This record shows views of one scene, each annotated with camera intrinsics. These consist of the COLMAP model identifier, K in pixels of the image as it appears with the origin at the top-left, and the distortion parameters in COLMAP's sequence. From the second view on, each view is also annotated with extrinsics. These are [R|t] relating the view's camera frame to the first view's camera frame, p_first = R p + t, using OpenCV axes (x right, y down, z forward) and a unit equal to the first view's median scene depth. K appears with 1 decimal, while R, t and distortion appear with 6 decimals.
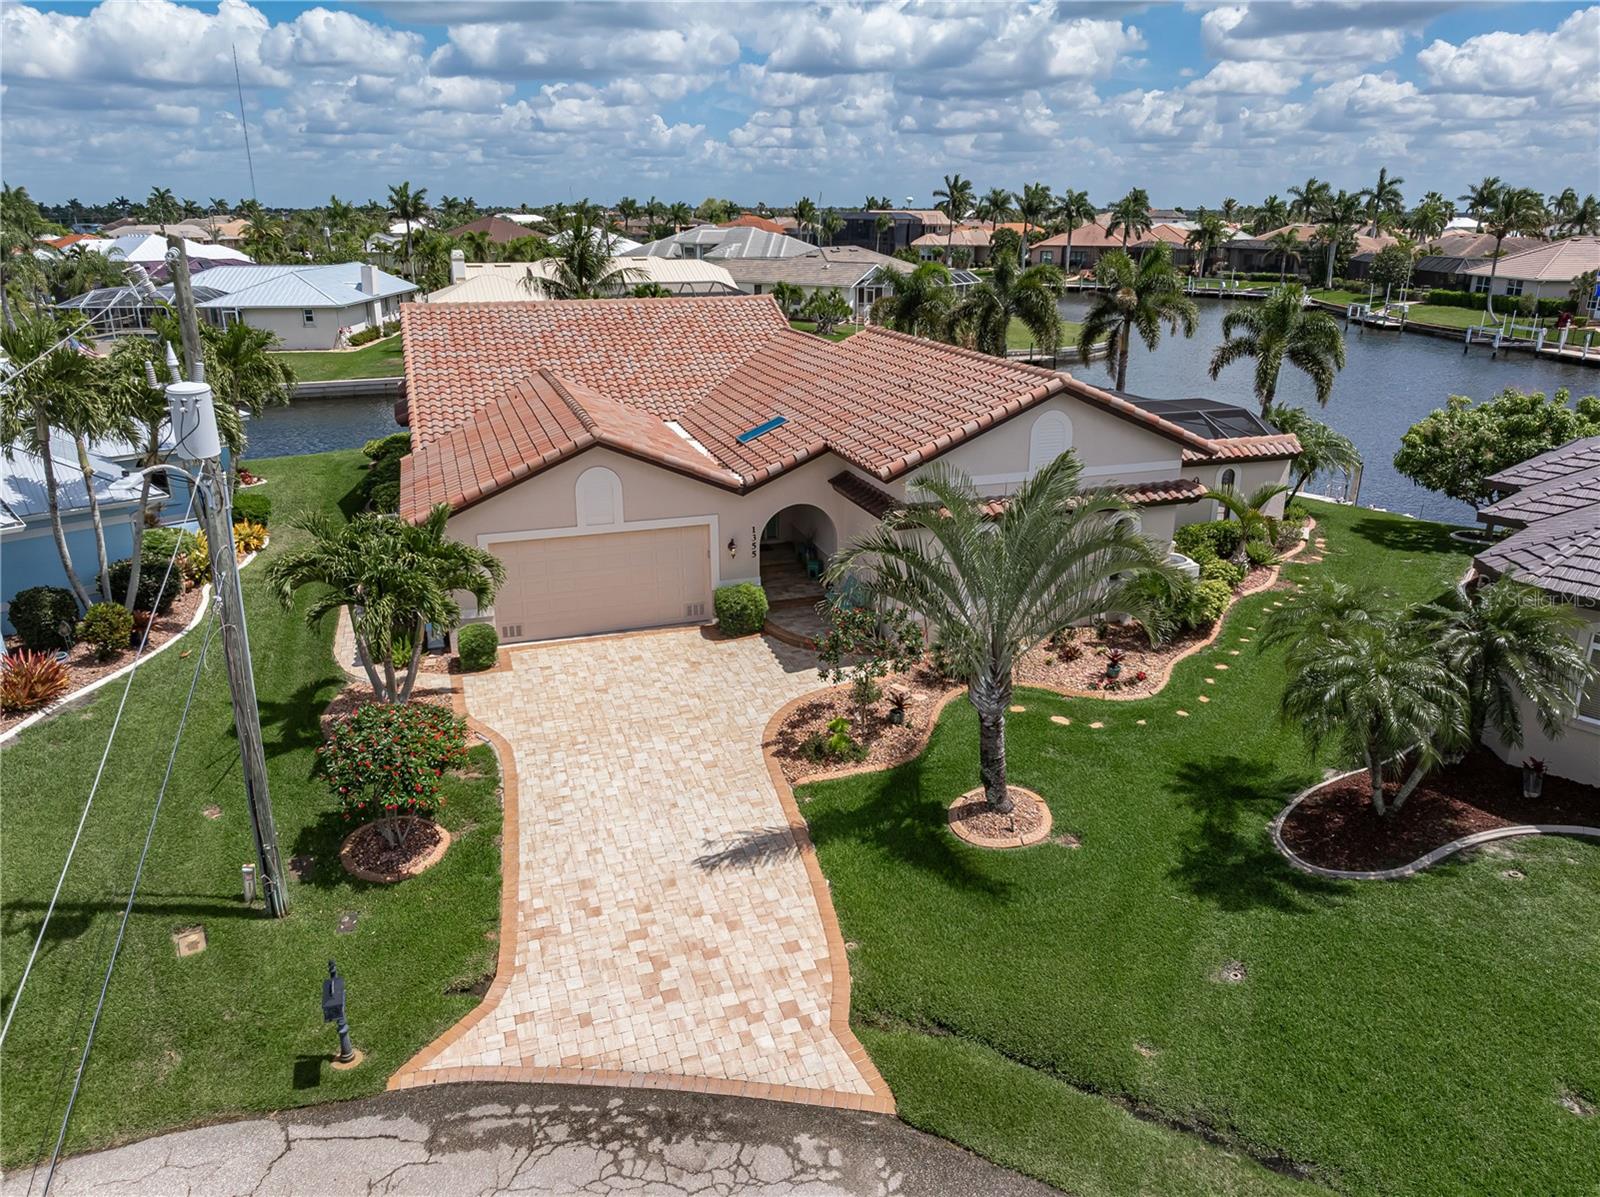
lens RADIAL K [[1110.7, 0, 800.0], [0, 1110.7, 598.5], [0, 0, 1]] dist [-0.004259, -0.000653]
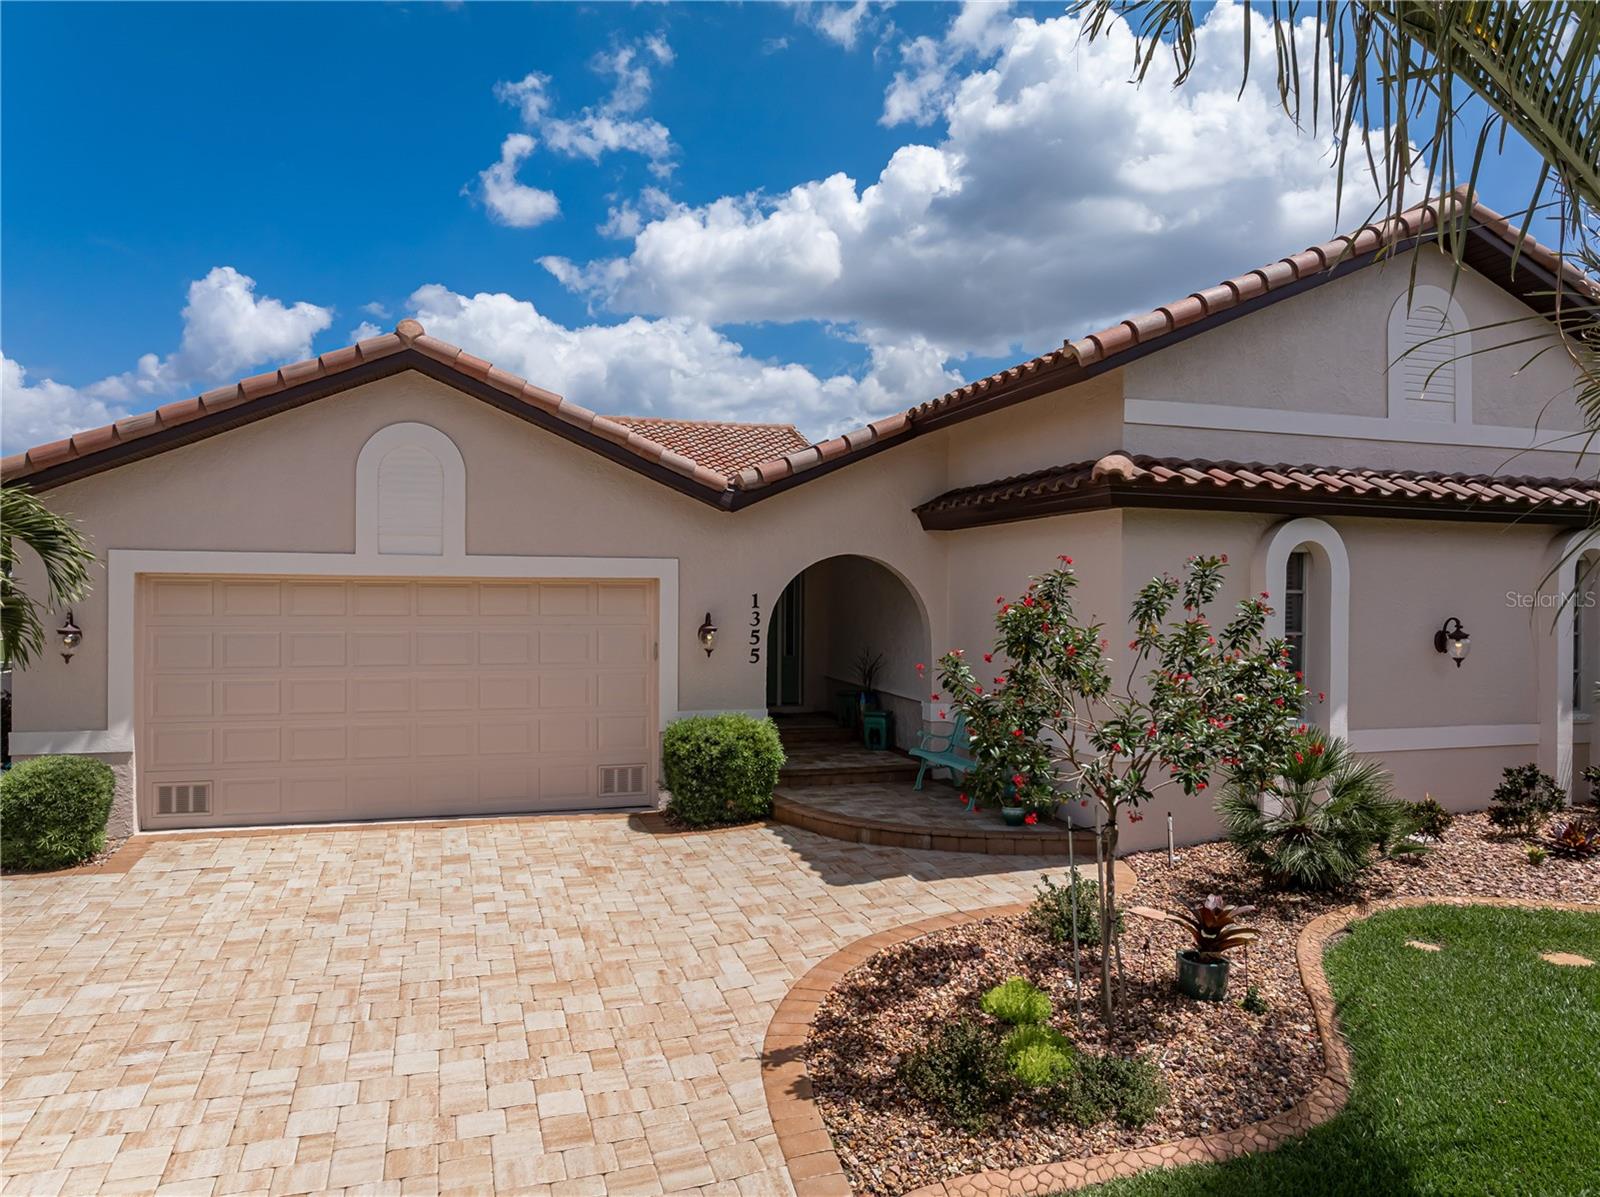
lens RADIAL K [[1117.1, 0, 800.0], [0, 1117.1, 598.5], [0, 0, 1]] dist [-0.060507, 0.062561]
pose [[0.999911, 0.007327, -0.011165, -0.021429], [-0.010656, 0.941705, -0.336272, 0.111955], [0.008051, 0.336361, 0.941699, 0.670995]]
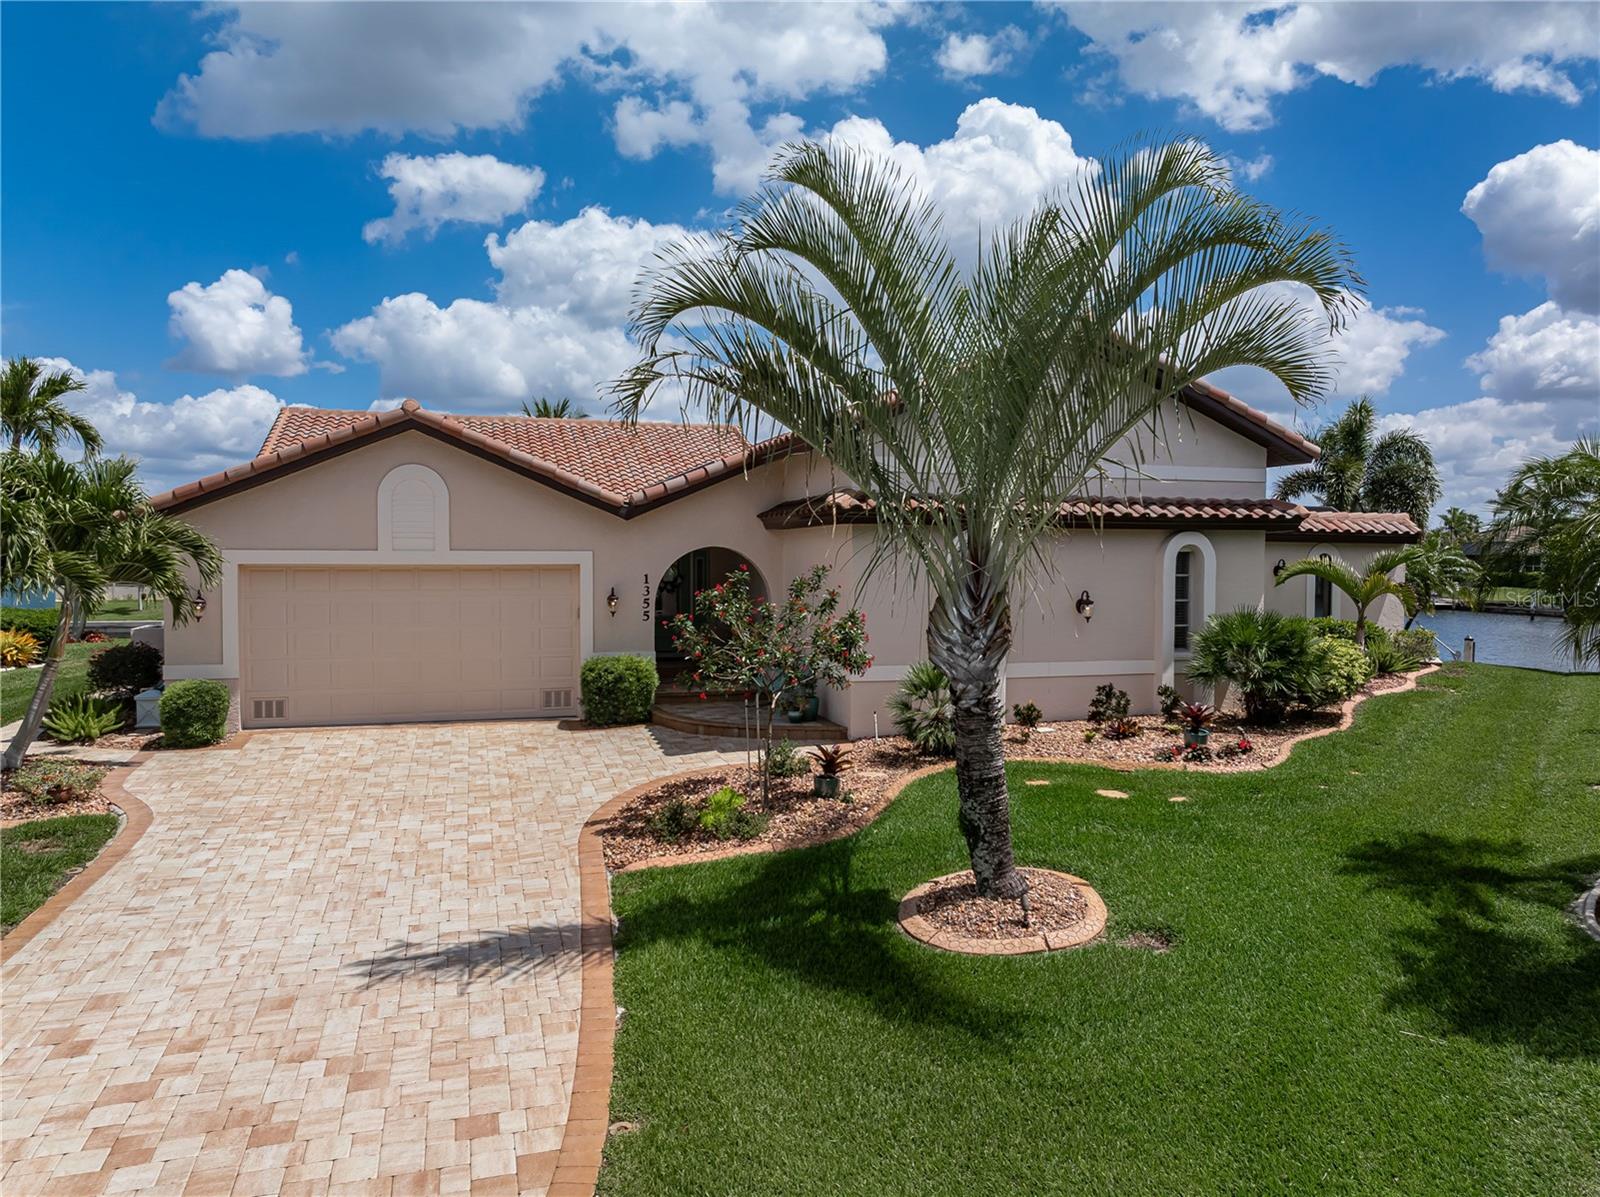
lens RADIAL K [[1111.7, 0, 800.0], [0, 1111.7, 598.5], [0, 0, 1]] dist [-0.022479, 0.008845]
pose [[0.999426, 0.005234, -0.033484, 0.091714], [-0.015085, 0.953438, -0.301213, 0.186274], [0.030349, 0.301545, 0.952969, 0.418659]]
